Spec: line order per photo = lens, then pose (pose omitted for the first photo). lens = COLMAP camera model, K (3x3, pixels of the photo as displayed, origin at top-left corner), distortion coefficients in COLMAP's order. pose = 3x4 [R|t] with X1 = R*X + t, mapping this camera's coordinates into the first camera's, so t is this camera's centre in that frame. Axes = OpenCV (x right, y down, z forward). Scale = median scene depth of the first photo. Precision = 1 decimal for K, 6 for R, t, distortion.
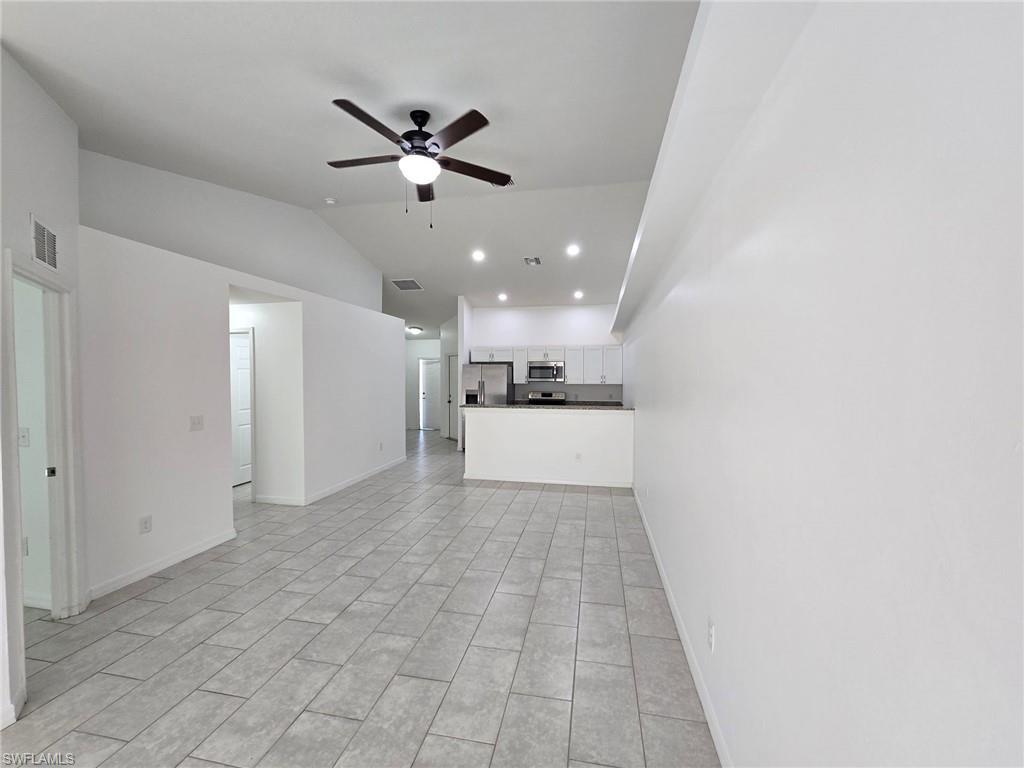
lens RADIAL K [[419.1, 0, 517.9], [0, 419.1, 387.9], [0, 0, 1]] dist [-0.008608, 0.000265]
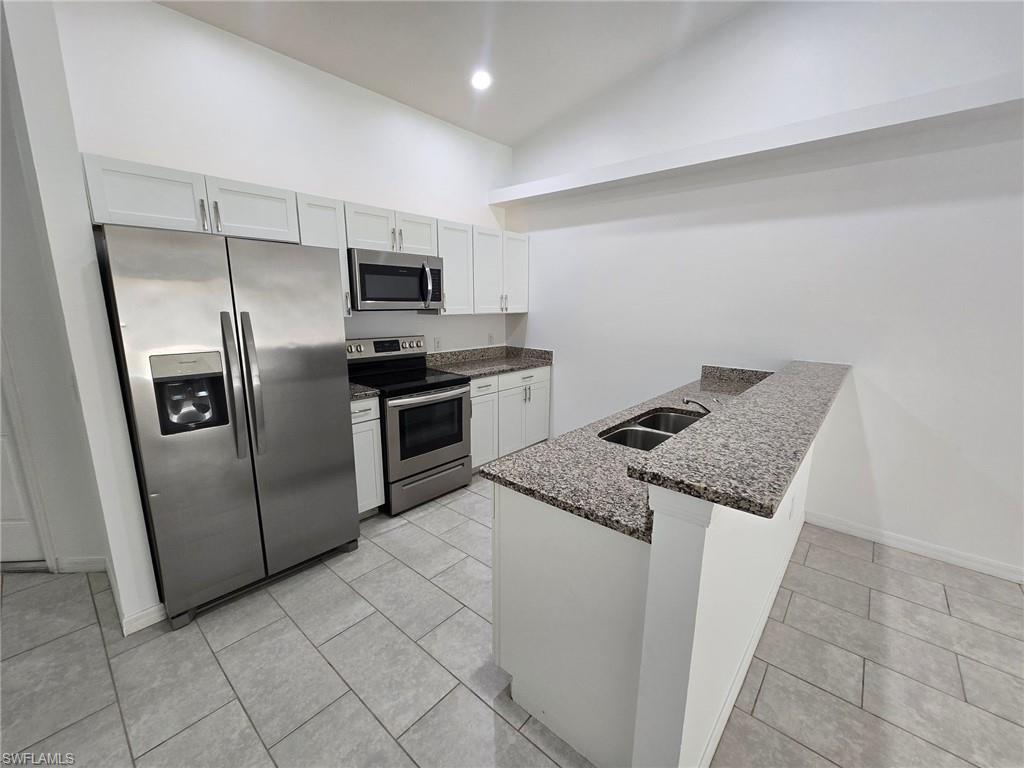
lens RADIAL K [[419.1, 0, 517.9], [0, 419.1, 387.9], [0, 0, 1]] dist [-0.008608, 0.000265]
pose [[0.502070, -0.172450, 0.847459, -0.205725], [0.019835, 0.981956, 0.188068, -0.015366], [-0.864599, -0.077614, 0.496432, 0.726188]]
